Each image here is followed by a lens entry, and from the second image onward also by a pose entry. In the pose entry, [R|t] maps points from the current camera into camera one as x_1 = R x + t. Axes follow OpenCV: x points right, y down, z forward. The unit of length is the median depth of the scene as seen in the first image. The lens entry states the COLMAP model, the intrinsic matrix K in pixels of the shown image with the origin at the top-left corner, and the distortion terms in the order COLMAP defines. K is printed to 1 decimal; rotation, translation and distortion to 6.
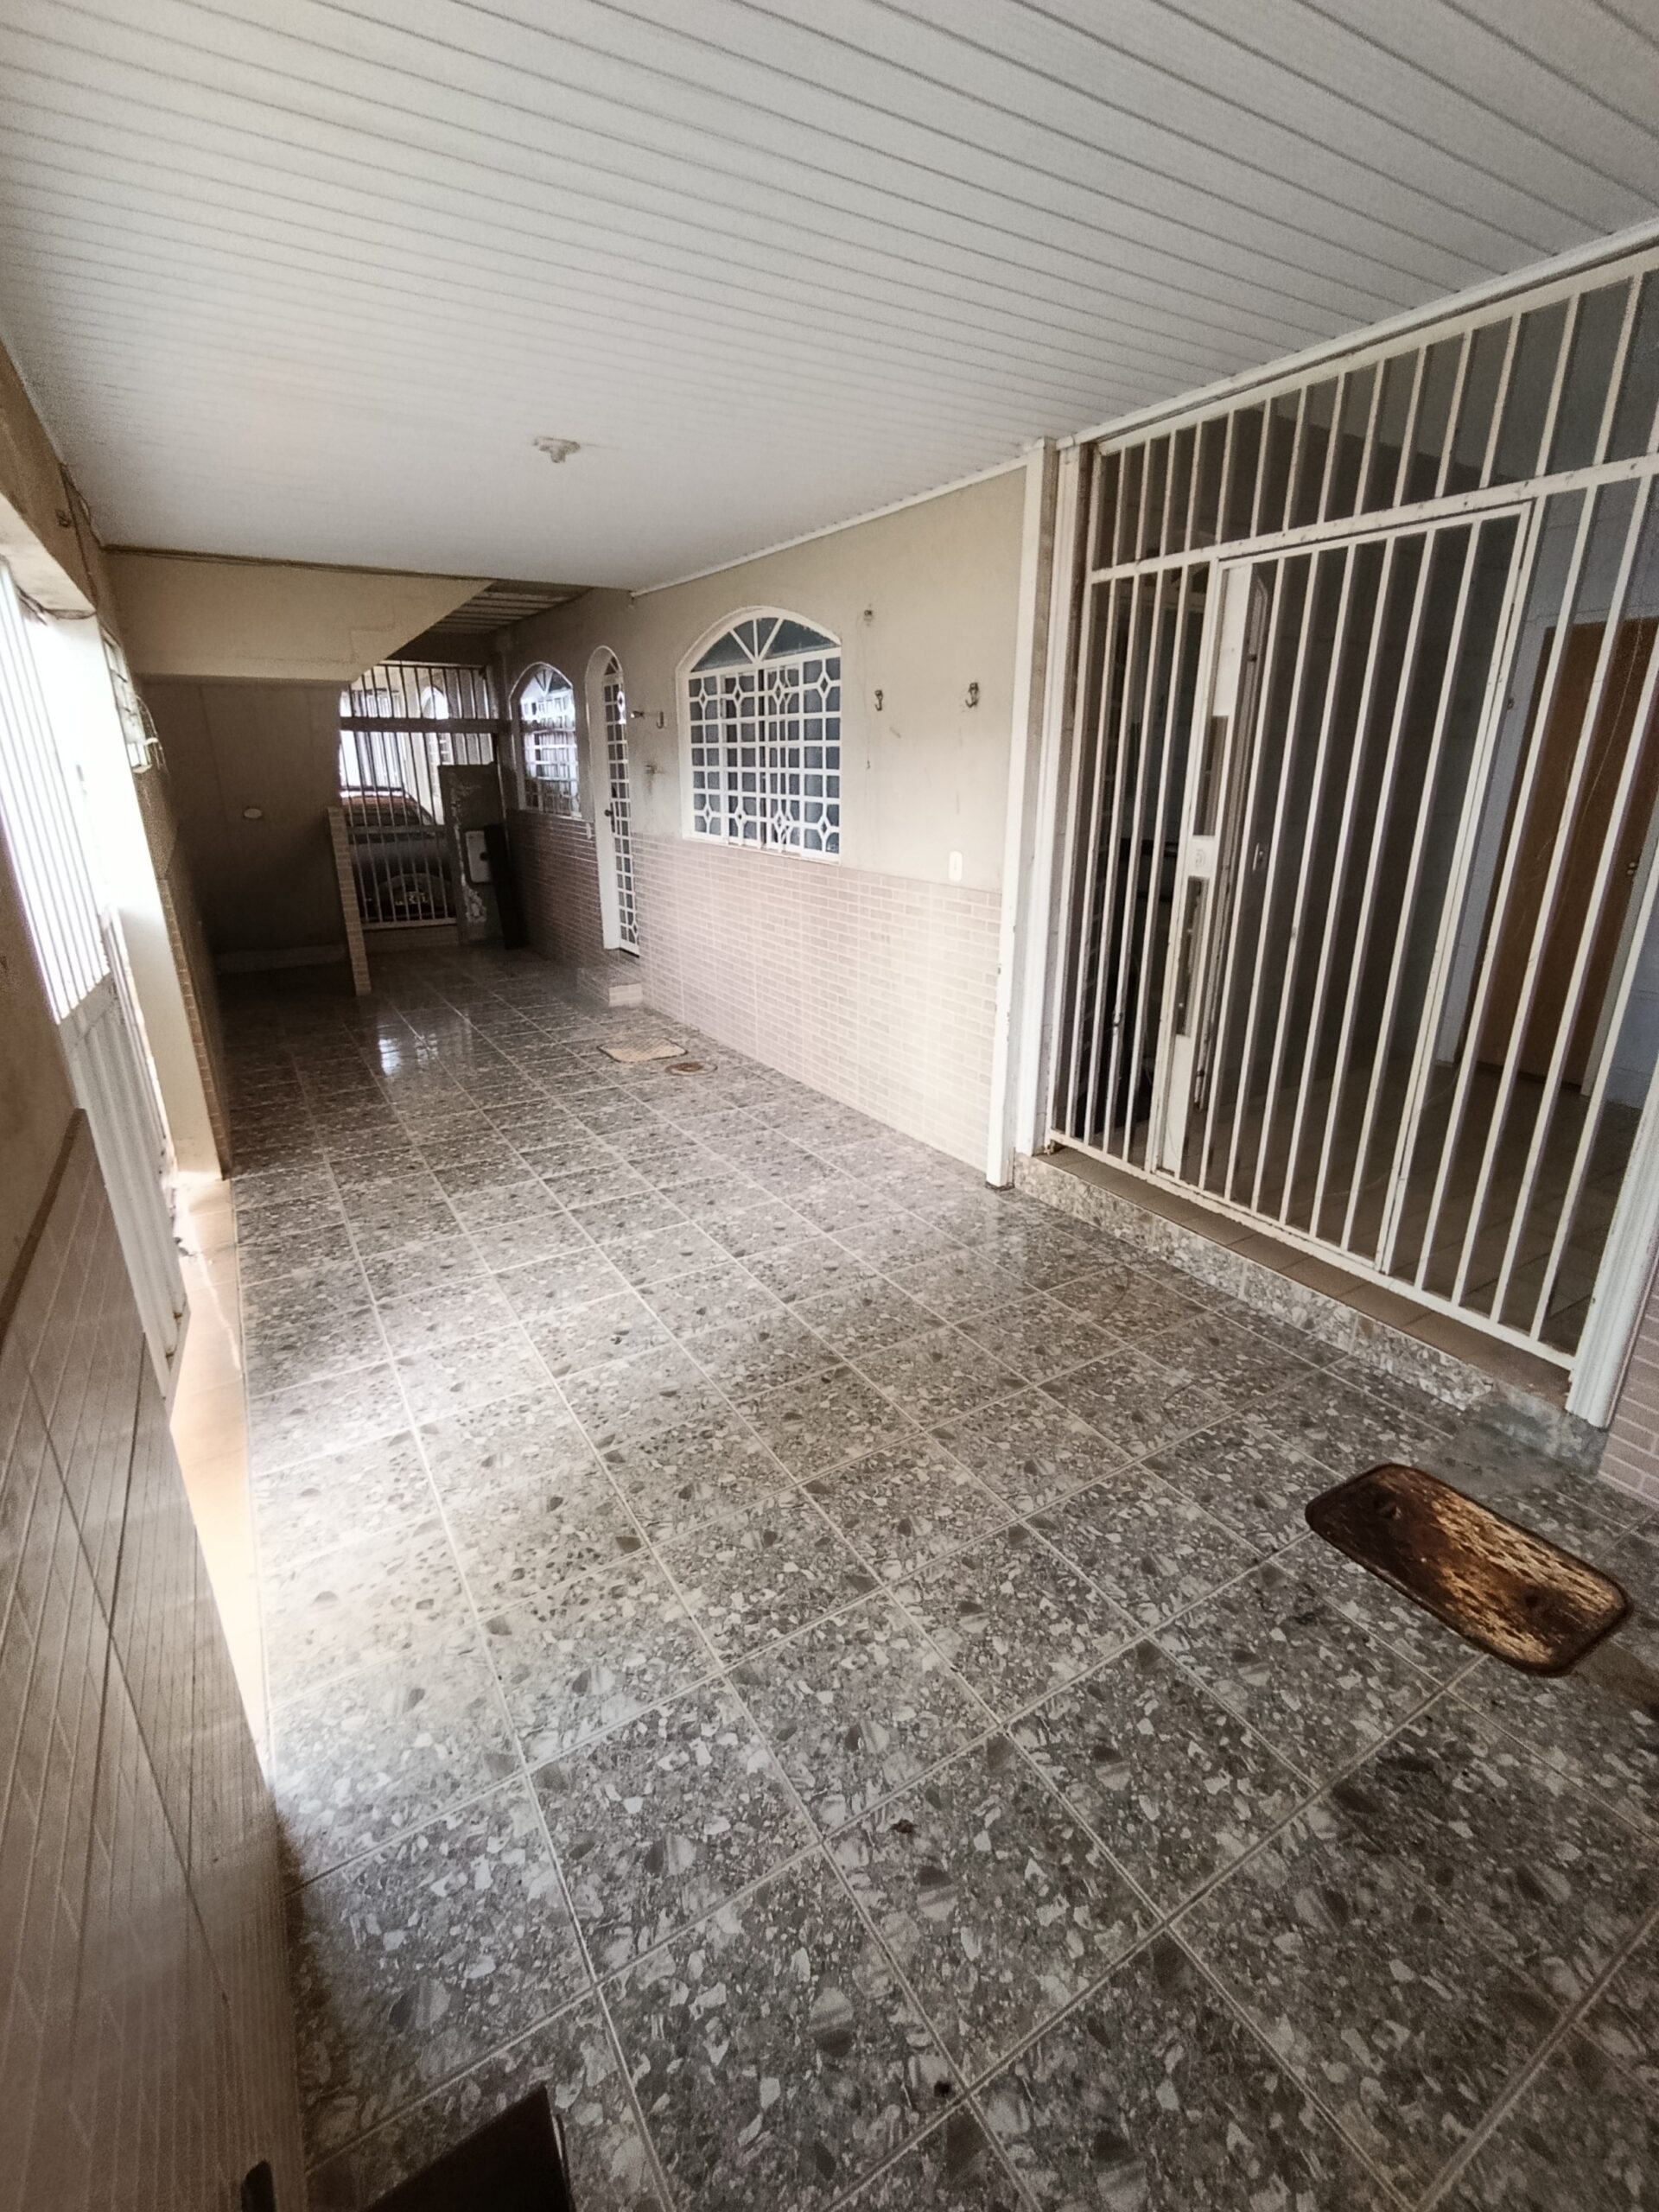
lens RADIAL K [[995.7, 0, 842.2], [0, 995.7, 1101.9], [0, 0, 1]] dist [0.000654, 0.001083]
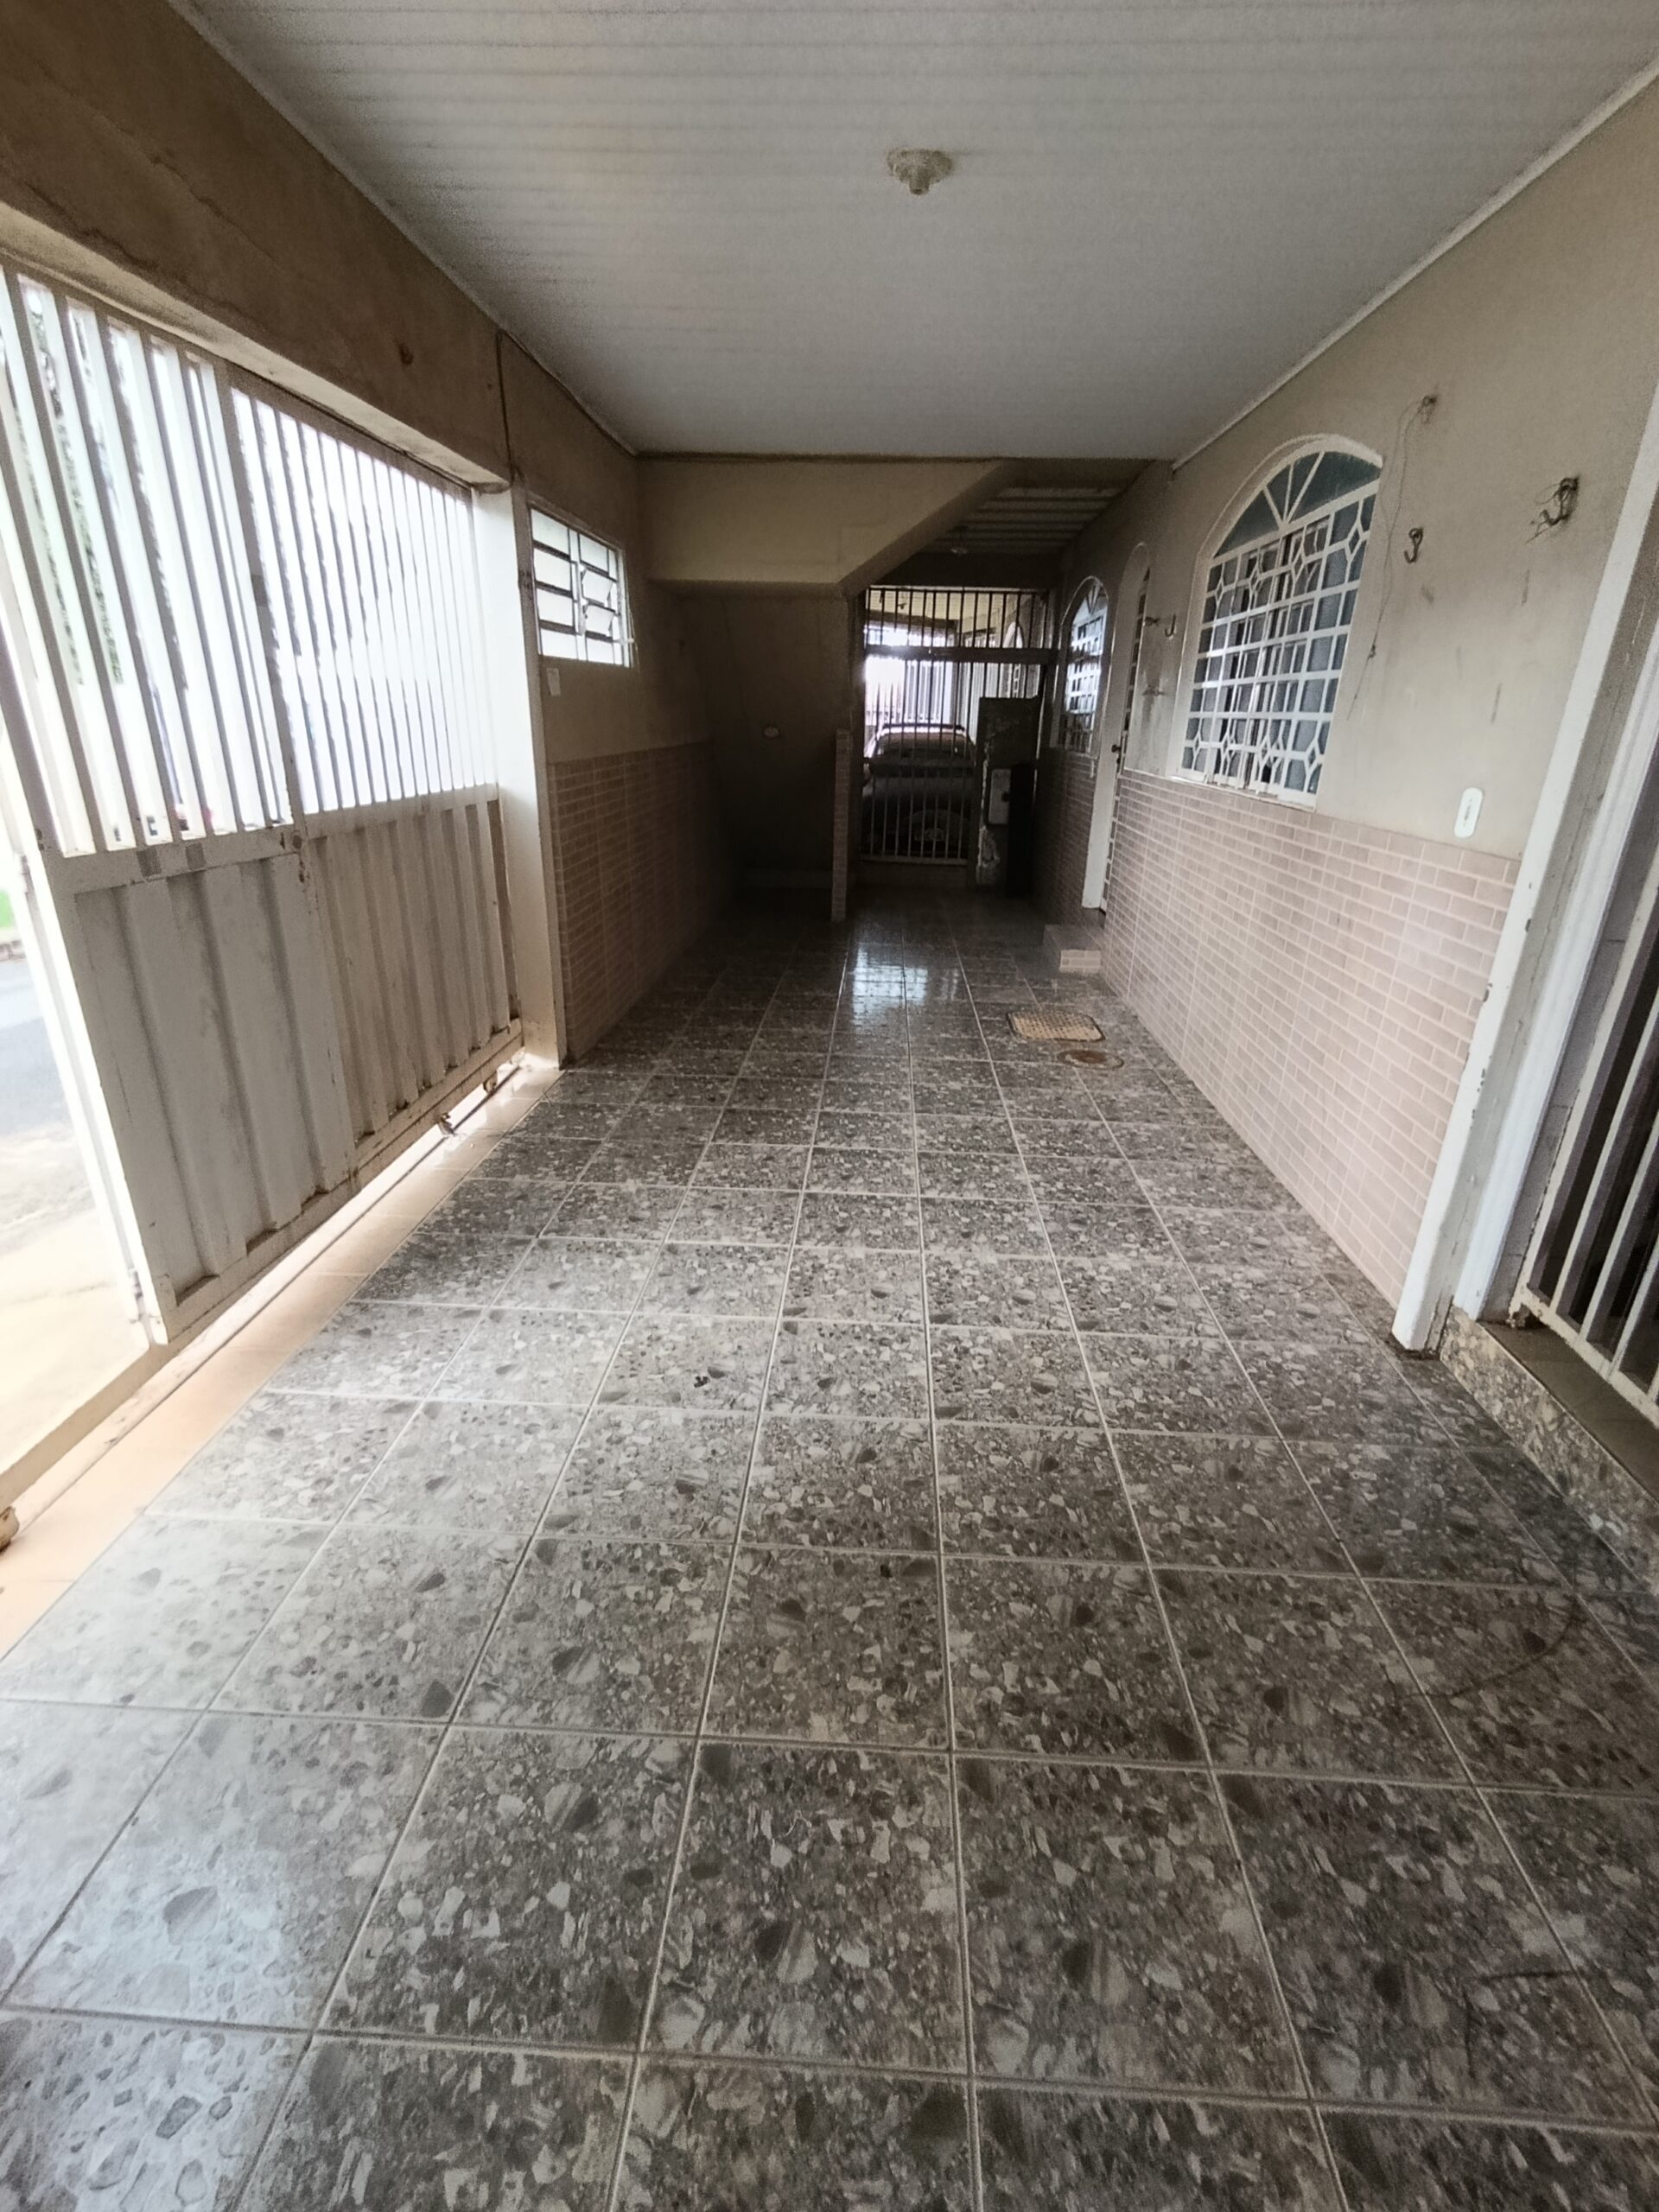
lens RADIAL K [[995.7, 0, 842.0], [0, 995.7, 1102.0], [0, 0, 1]] dist [0.000654, 0.001083]
pose [[0.825644, 0.226532, -0.516717, 0.174275], [-0.210803, 0.973386, 0.089904, -0.048850], [0.523330, 0.034697, 0.851423, 0.345445]]
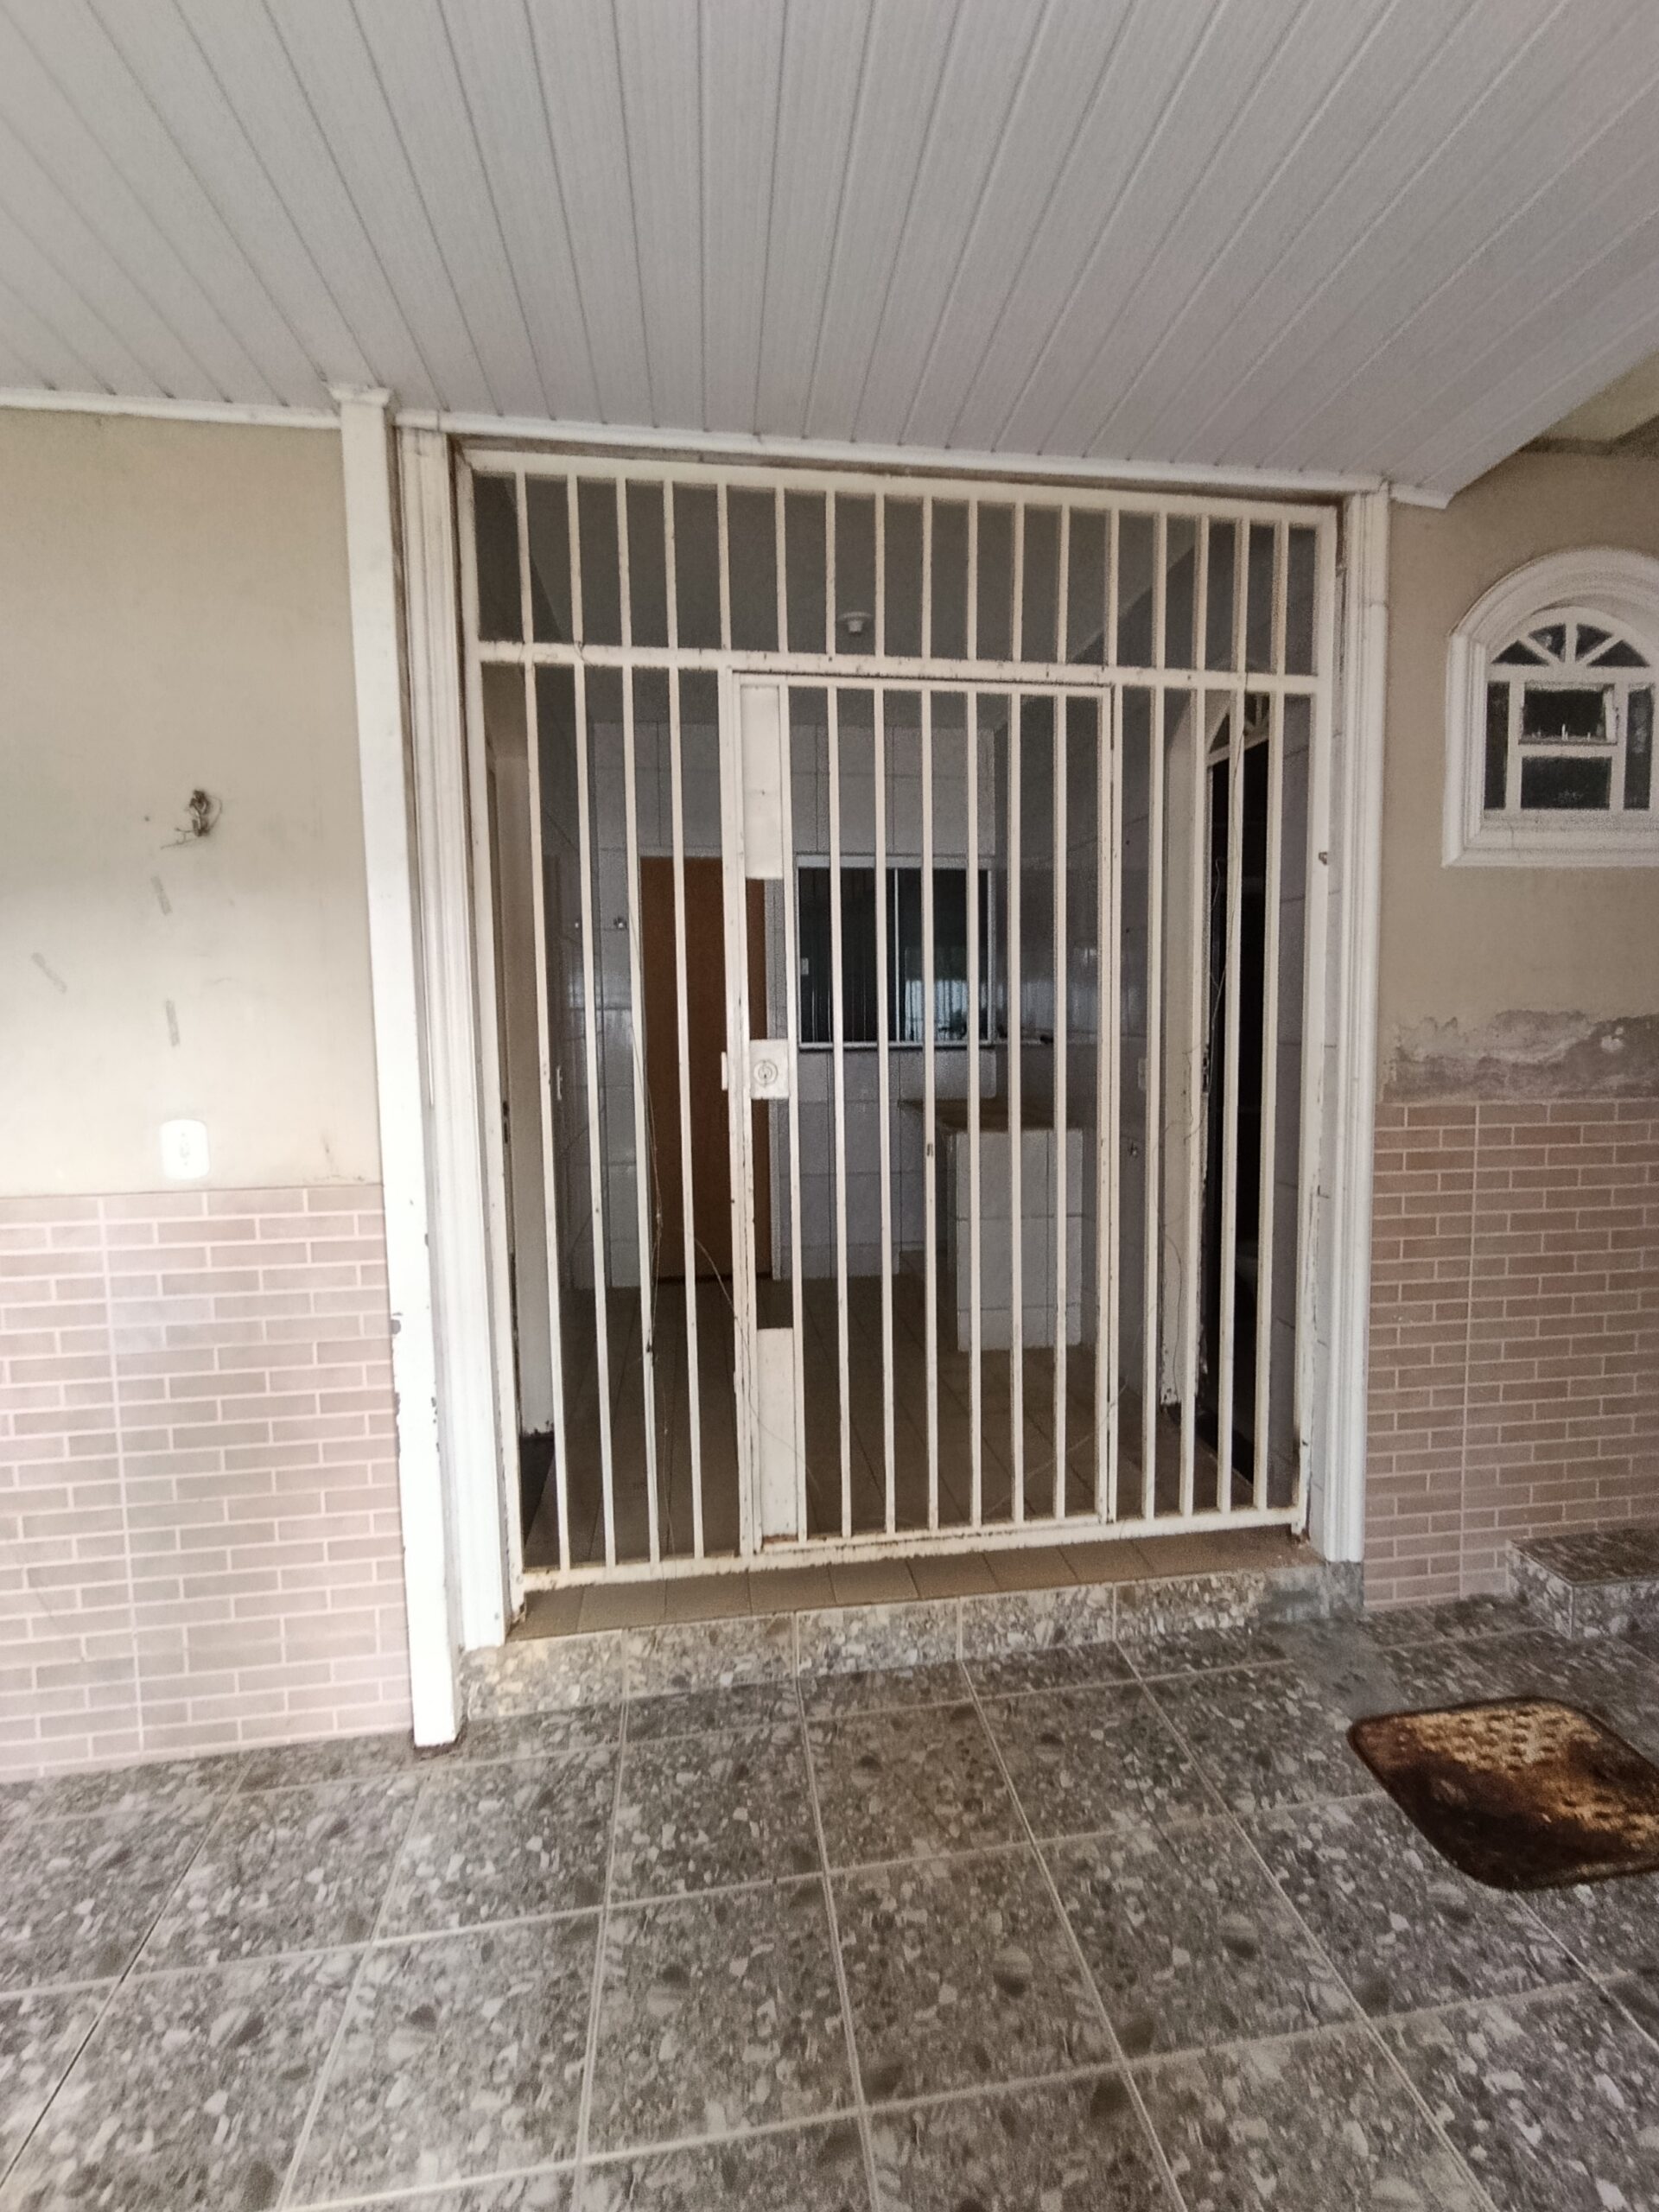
lens RADIAL K [[995.7, 0, 838.0], [0, 995.7, 1097.1], [0, 0, 1]] dist [0.000654, 0.001083]
pose [[0.400415, -0.089845, 0.911919, -0.224414], [0.310918, 0.949465, -0.042977, -0.162628], [-0.861973, 0.300741, 0.408114, 0.602777]]
